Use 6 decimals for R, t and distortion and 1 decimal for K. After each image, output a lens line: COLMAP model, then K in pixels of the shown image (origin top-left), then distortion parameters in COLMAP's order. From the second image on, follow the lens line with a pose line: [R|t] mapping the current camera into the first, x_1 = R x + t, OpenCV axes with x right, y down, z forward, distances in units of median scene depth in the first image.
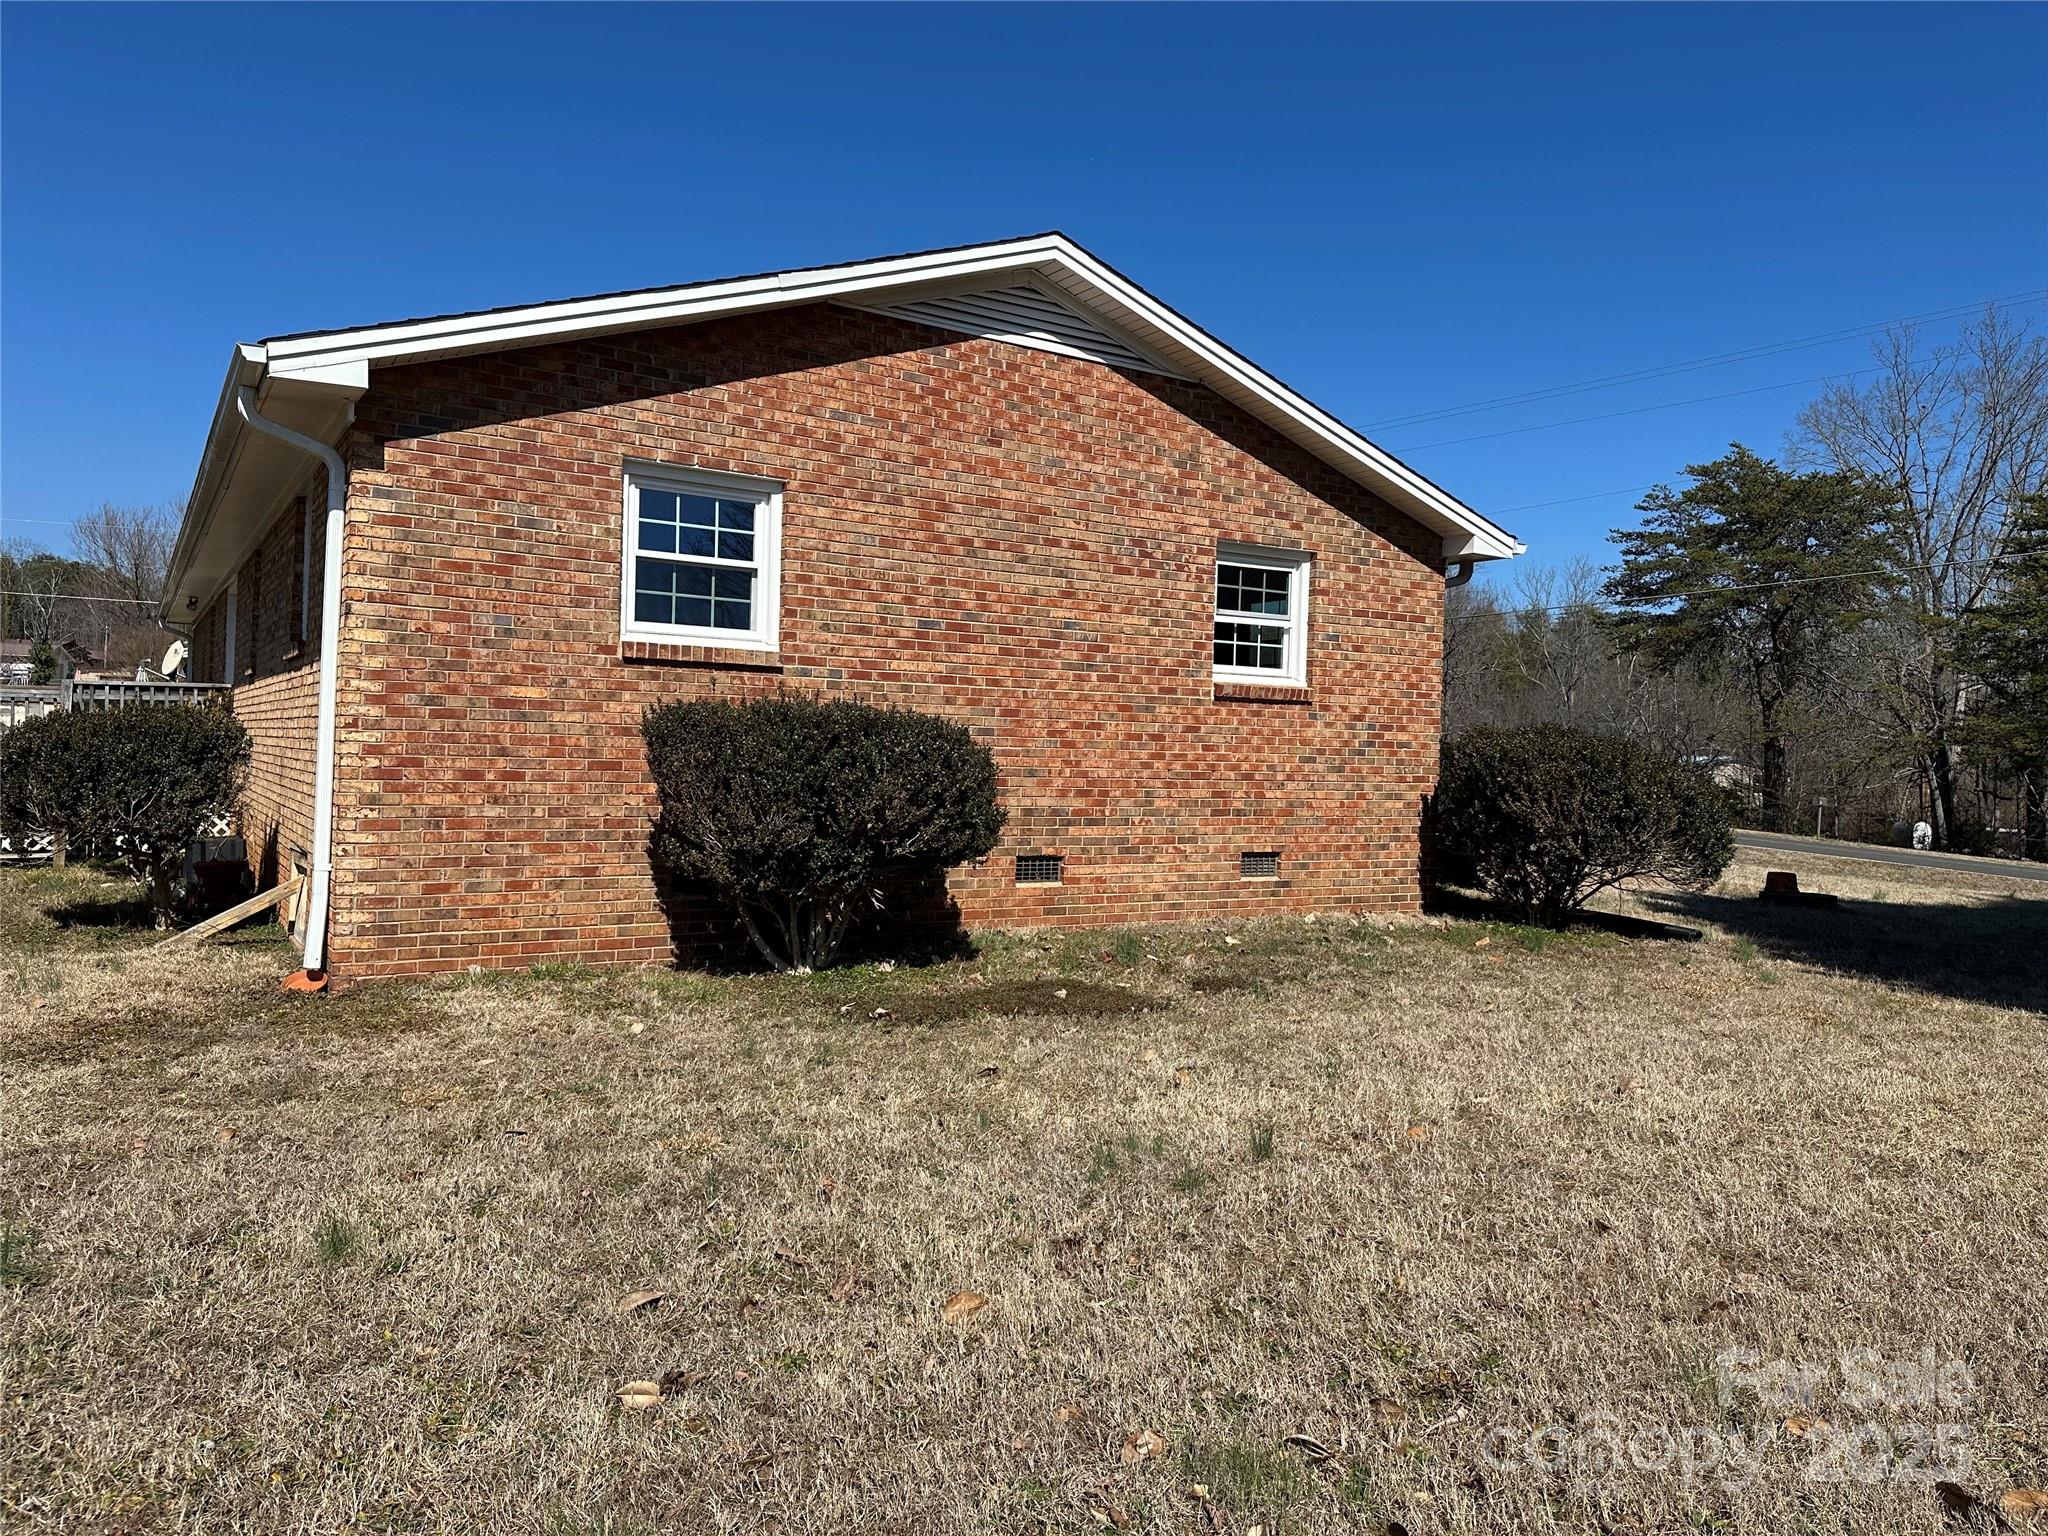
lens RADIAL K [[1444.8, 0, 1006.7], [0, 1444.8, 755.8], [0, 0, 1]] dist [0.085116, -0.107917]
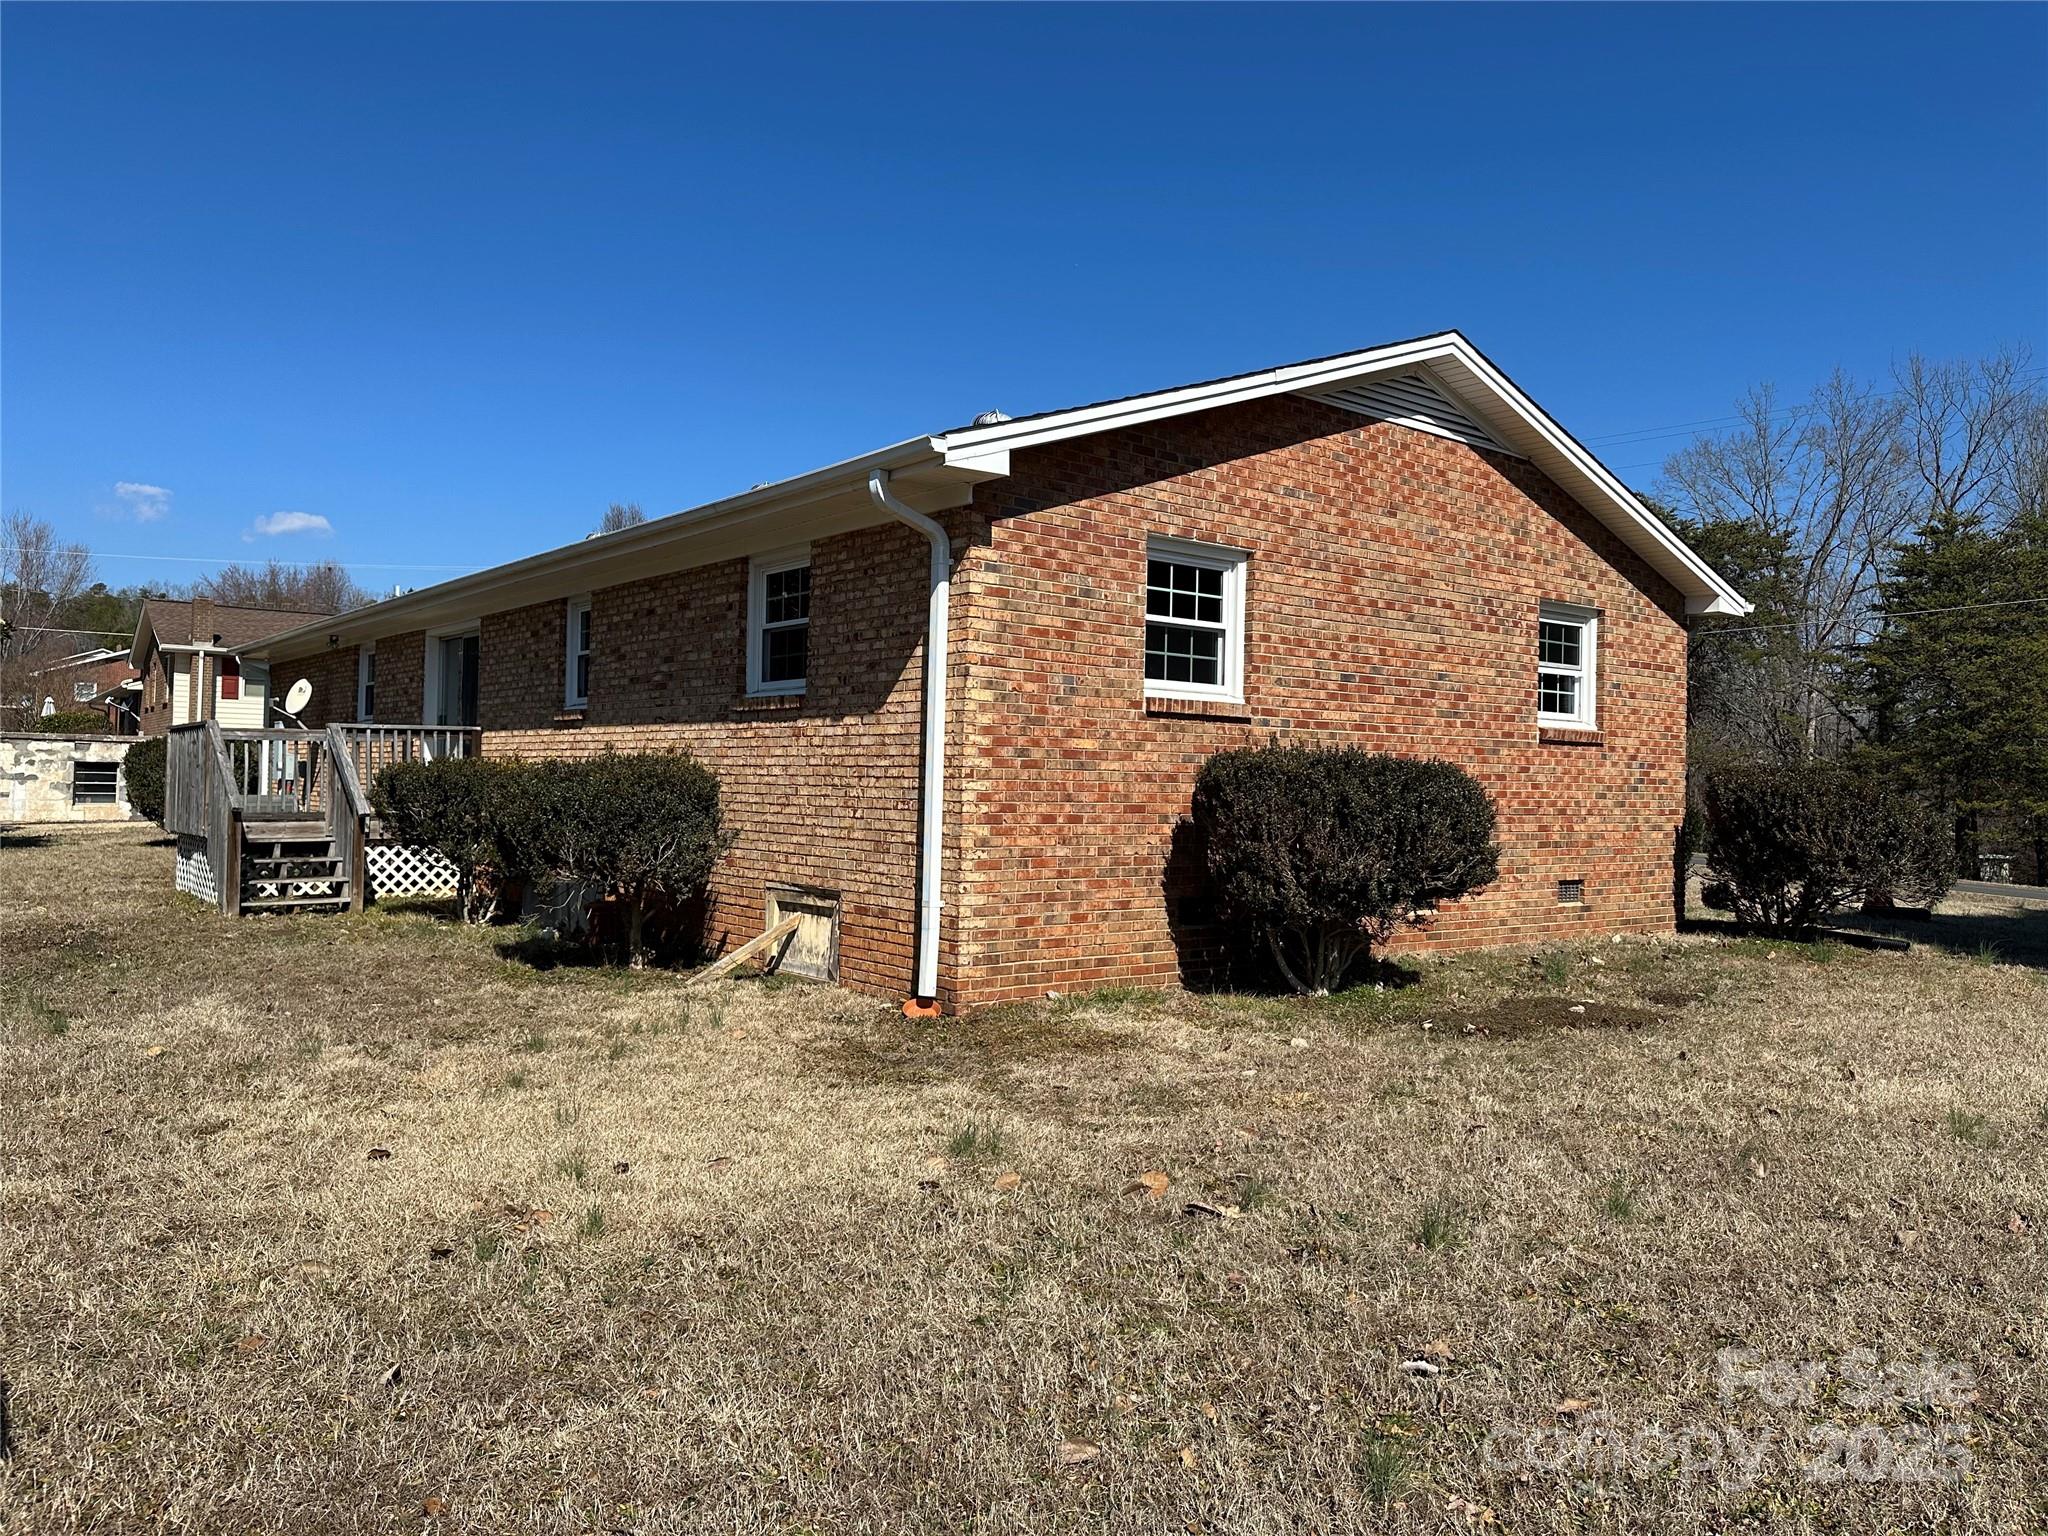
lens RADIAL K [[1444.8, 0, 951.7], [0, 1444.8, 760.7], [0, 0, 1]] dist [0.085116, -0.107917]
pose [[0.994751, -0.007076, 0.102082, -0.453301], [0.008854, 0.999817, -0.016979, -0.010817], [-0.101943, 0.017794, 0.994631, -0.073007]]
